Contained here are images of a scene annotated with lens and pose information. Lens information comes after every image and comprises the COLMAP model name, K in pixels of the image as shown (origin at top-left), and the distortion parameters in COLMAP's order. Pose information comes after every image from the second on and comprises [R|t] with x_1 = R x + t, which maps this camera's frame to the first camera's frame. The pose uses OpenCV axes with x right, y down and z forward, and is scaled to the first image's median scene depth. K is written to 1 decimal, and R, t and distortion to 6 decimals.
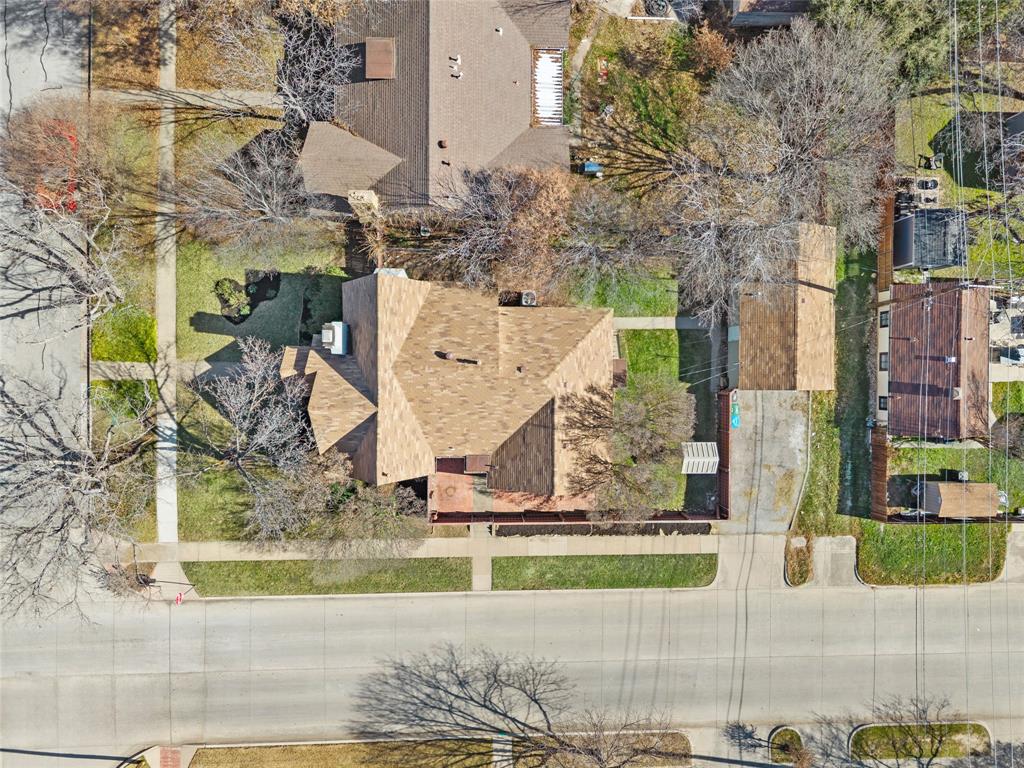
lens RADIAL K [[697.2, 0, 465.6], [0, 697.2, 386.1], [0, 0, 1]] dist [0.011526, 0.001496]
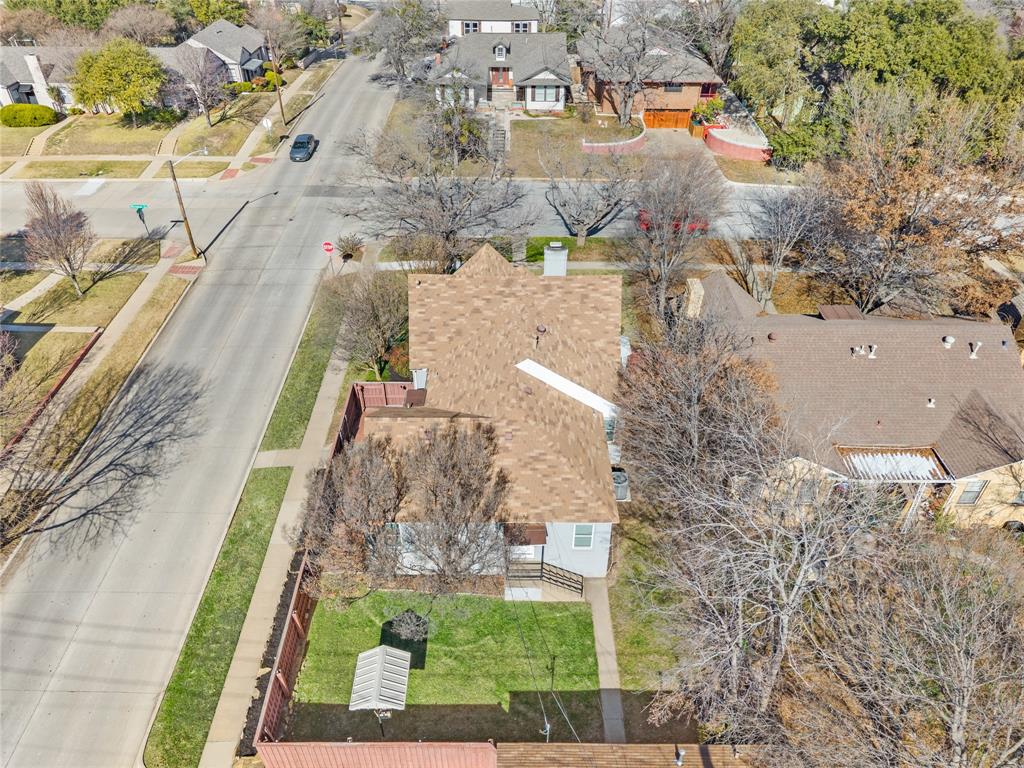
lens RADIAL K [[694.3, 0, 512.0], [0, 694.3, 384.0], [0, 0, 1]] dist [0.006560, -0.000282]
pose [[0.005361, 0.596257, -0.802775, 0.625007], [-0.999842, -0.010418, -0.014415, 0.005036], [-0.016958, 0.802726, 0.596107, 0.439709]]
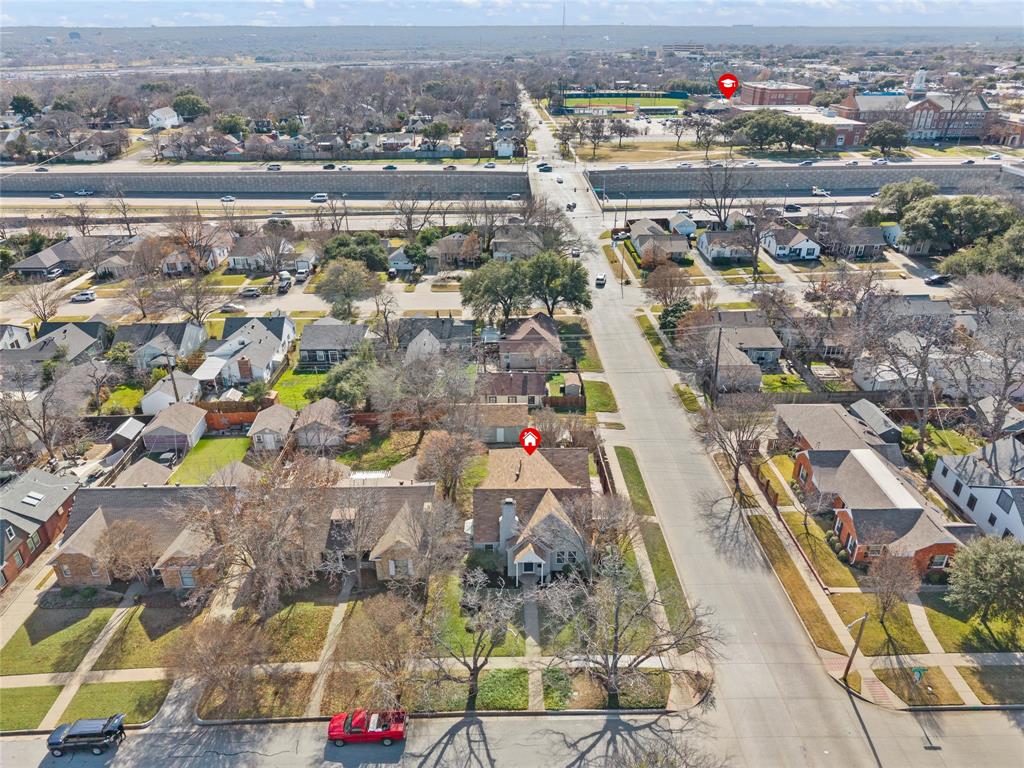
lens RADIAL K [[731.2, 0, 512.0], [0, 731.2, 384.0], [0, 0, 1]] dist [0.077909, -0.111151]
pose [[-0.026396, -0.472868, 0.880738, -1.345000], [0.999618, -0.019741, 0.019360, -0.077455], [0.008232, 0.880912, 0.473208, -0.105437]]
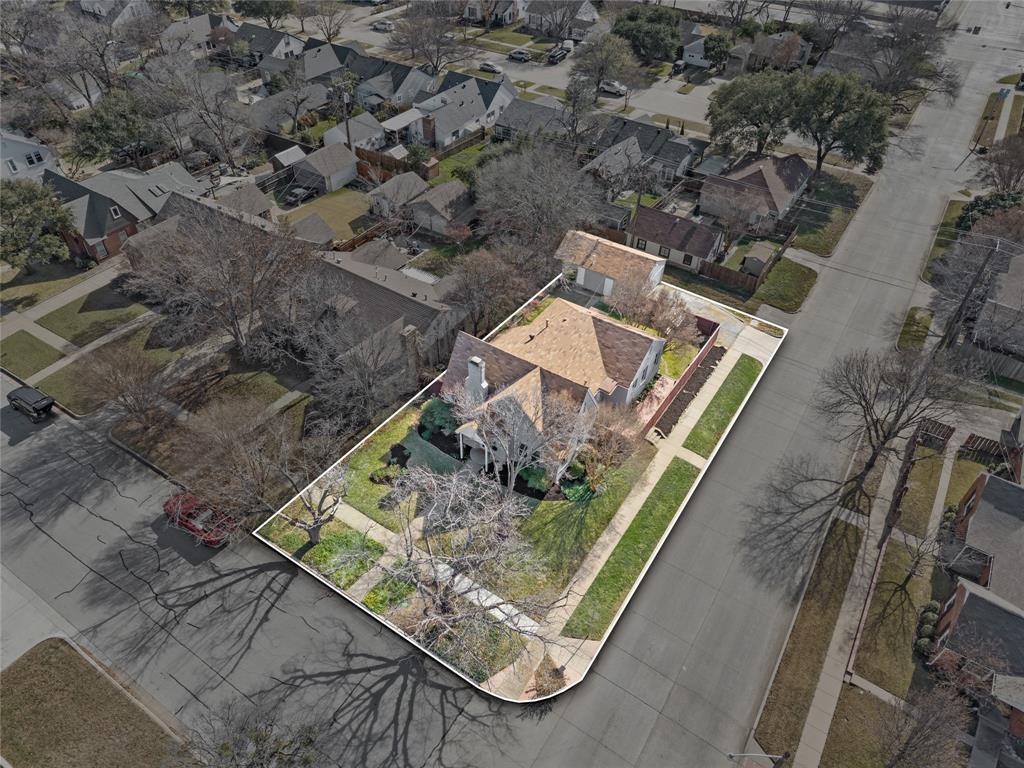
lens RADIAL K [[701.5, 0, 496.0], [0, 701.5, 384.2], [0, 0, 1]] dist [0.018202, -0.005798]
pose [[0.554152, -0.573009, 0.603801, -0.827487], [0.832408, 0.378487, -0.404777, 0.431202], [0.003410, 0.726917, 0.686717, 0.067437]]
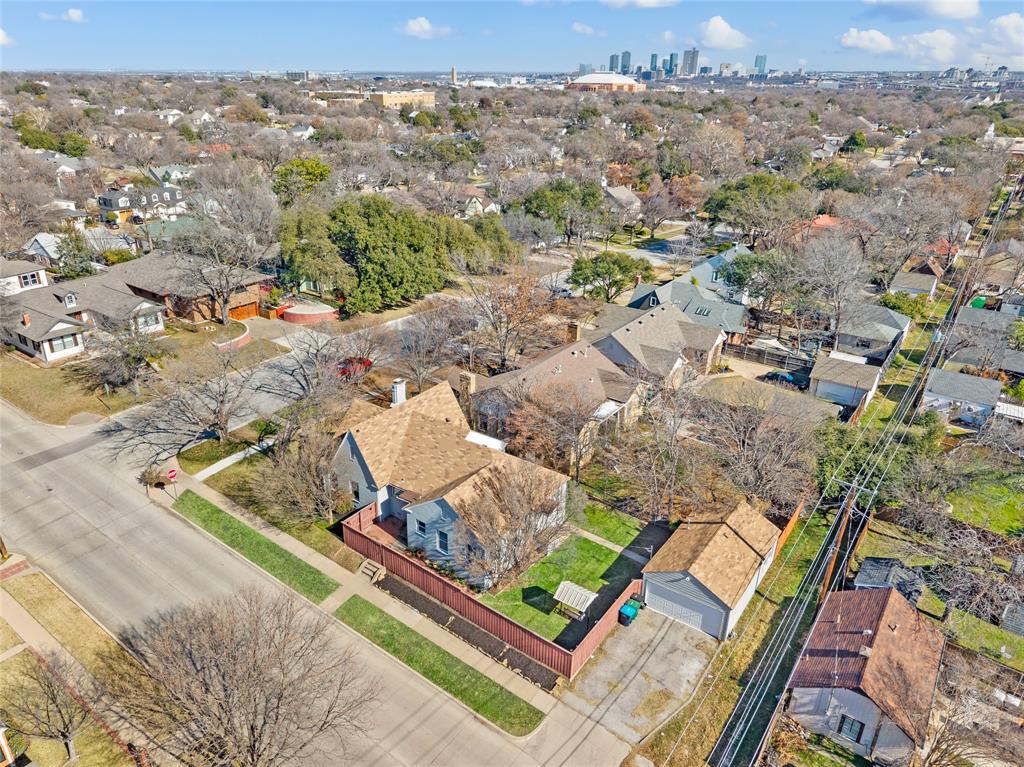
lens RADIAL K [[697.2, 0, 465.6], [0, 697.2, 385.6], [0, 0, 1]] dist [0.011526, 0.001496]
pose [[0.787911, 0.224496, -0.573409, 0.687946], [-0.615474, 0.316912, -0.721636, 0.790453], [0.019716, 0.921503, 0.387870, 0.317669]]
